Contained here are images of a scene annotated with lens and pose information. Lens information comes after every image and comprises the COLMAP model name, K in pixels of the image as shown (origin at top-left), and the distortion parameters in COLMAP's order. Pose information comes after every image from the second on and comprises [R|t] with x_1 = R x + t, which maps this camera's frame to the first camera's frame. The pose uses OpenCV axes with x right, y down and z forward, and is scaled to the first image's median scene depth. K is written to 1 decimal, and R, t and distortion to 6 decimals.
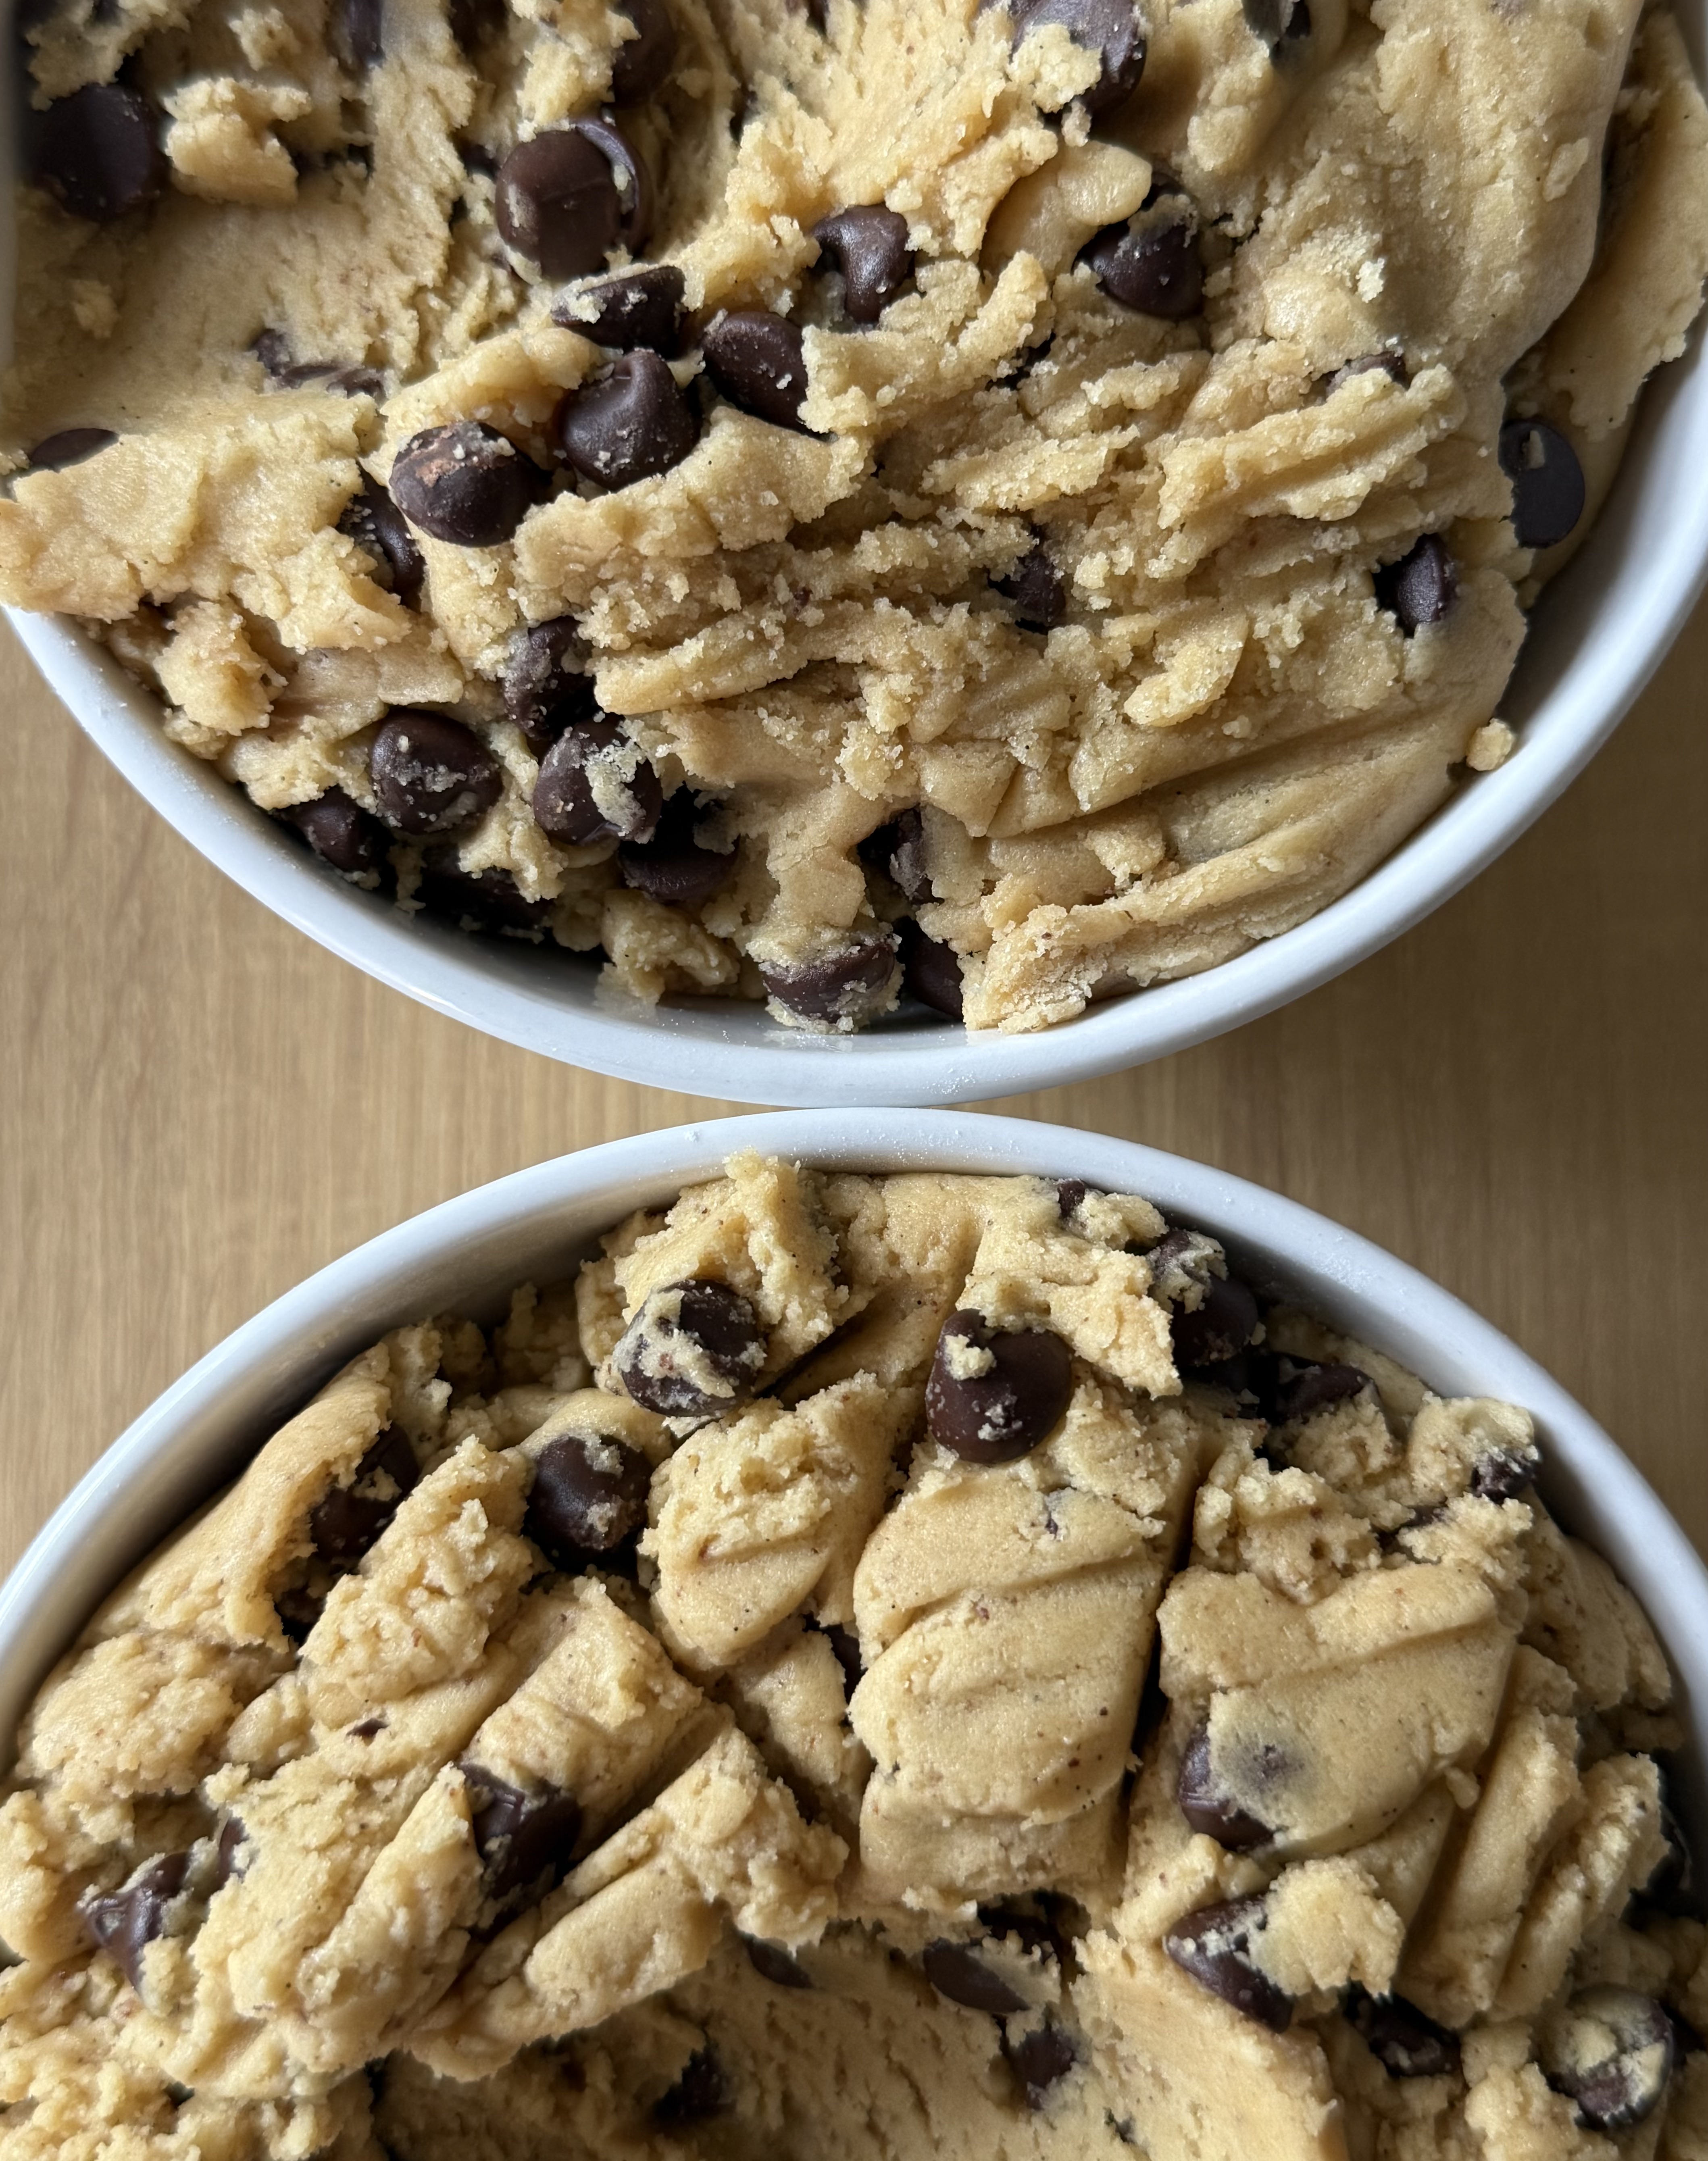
lens RADIAL K [[2822.4, 0, 851.8], [0, 2822.4, 1085.1], [0, 0, 1]] dist [0.116578, 0.000000]
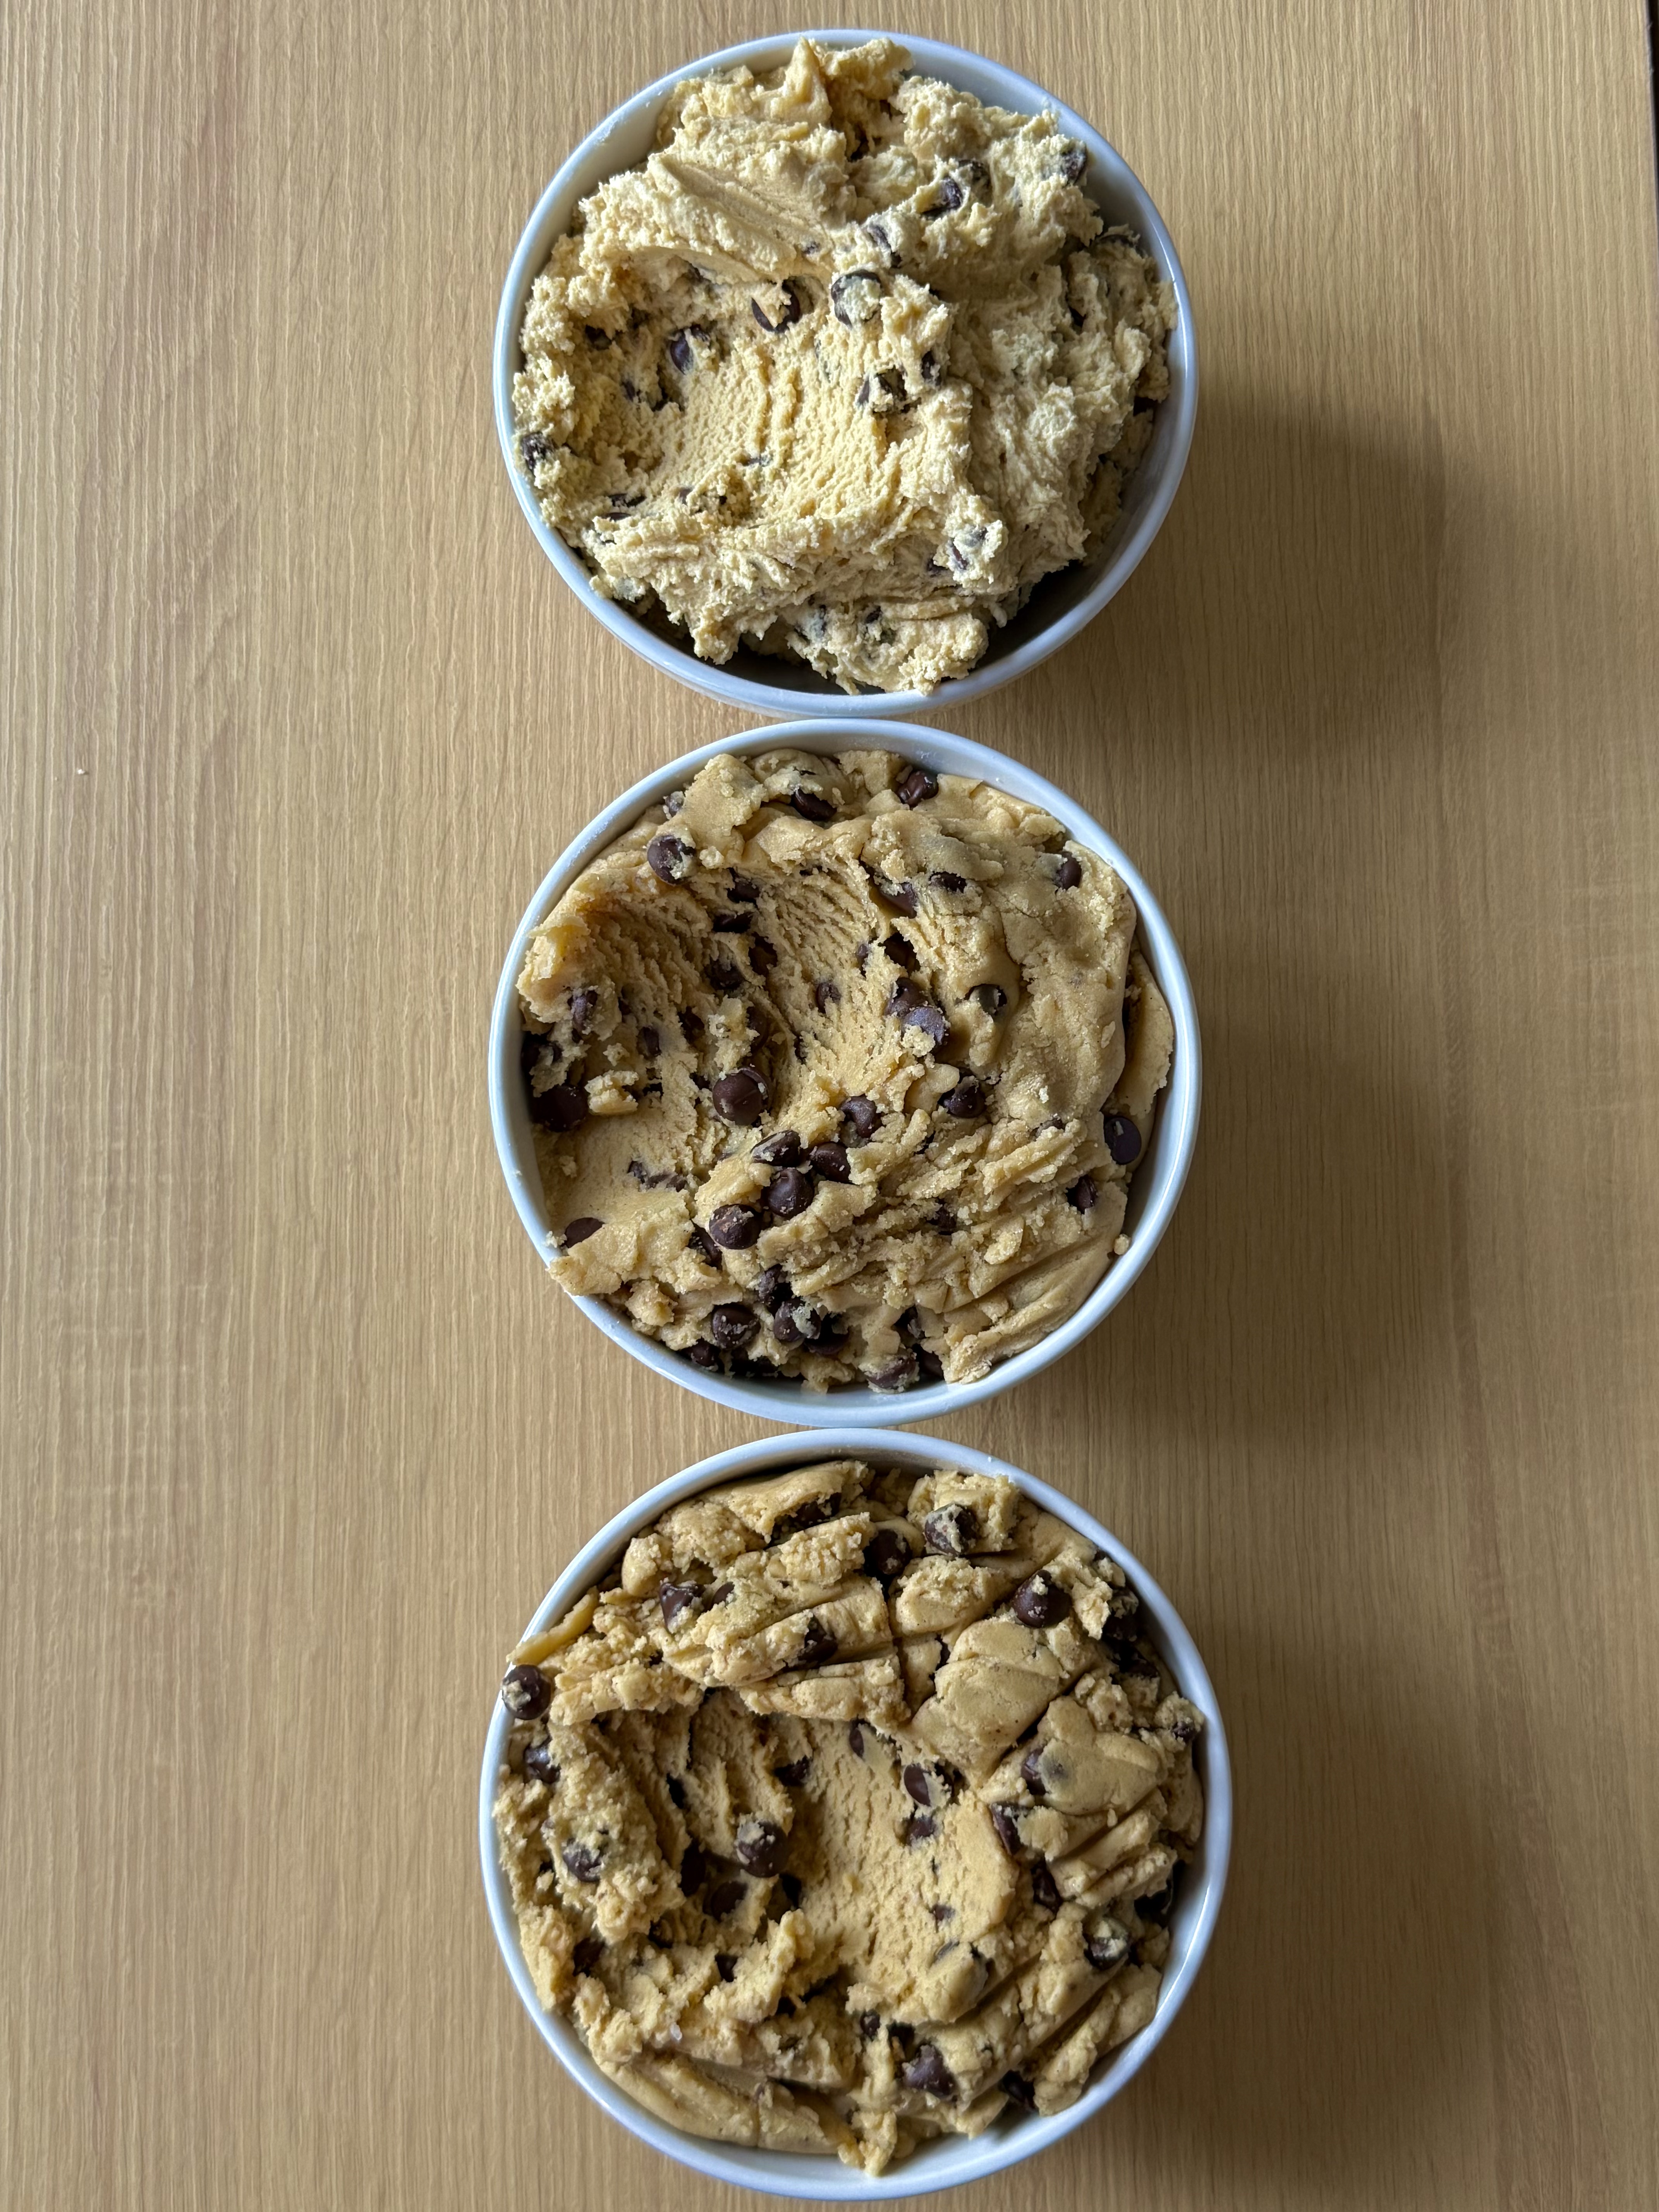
lens RADIAL K [[2623.2, 0, 834.7], [0, 2623.2, 1100.8], [0, 0, 1]] dist [-0.020000, 0.000000]
pose [[0.984767, -0.172157, 0.024430, -0.079053], [0.173288, 0.983268, -0.056170, -0.164943], [-0.014351, 0.059548, 0.998122, -1.497965]]
